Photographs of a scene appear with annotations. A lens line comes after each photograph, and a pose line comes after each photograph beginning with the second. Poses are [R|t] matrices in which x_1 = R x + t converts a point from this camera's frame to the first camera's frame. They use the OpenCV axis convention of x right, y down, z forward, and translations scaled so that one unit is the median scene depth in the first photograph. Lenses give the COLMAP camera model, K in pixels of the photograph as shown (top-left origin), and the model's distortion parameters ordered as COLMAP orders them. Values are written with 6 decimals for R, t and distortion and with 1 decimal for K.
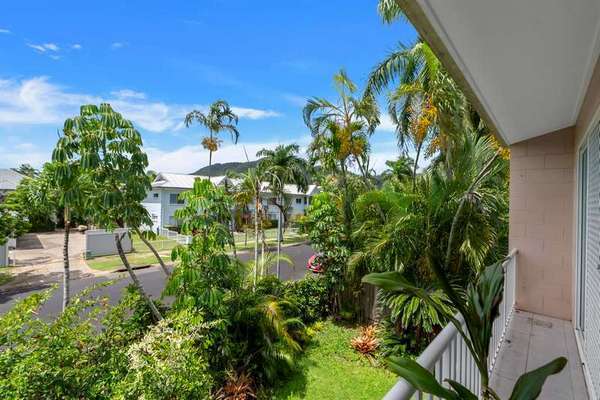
lens RADIAL K [[261.4, 0, 303.2], [0, 261.4, 198.6], [0, 0, 1]] dist [-0.000111, 0.000176]
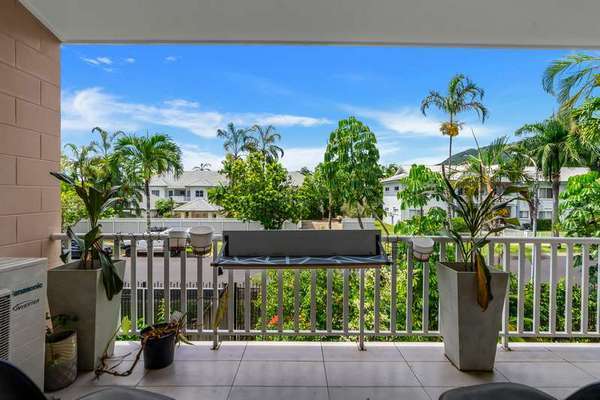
lens RADIAL K [[311.7, 0, 302.6], [0, 311.7, 199.1], [0, 0, 1]] dist [0.002751, 0.000837]
pose [[0.683078, 0.002749, -0.730340, 0.150673], [0.007701, 0.999910, 0.010966, 0.030681], [0.730305, -0.013115, 0.682995, -0.180500]]
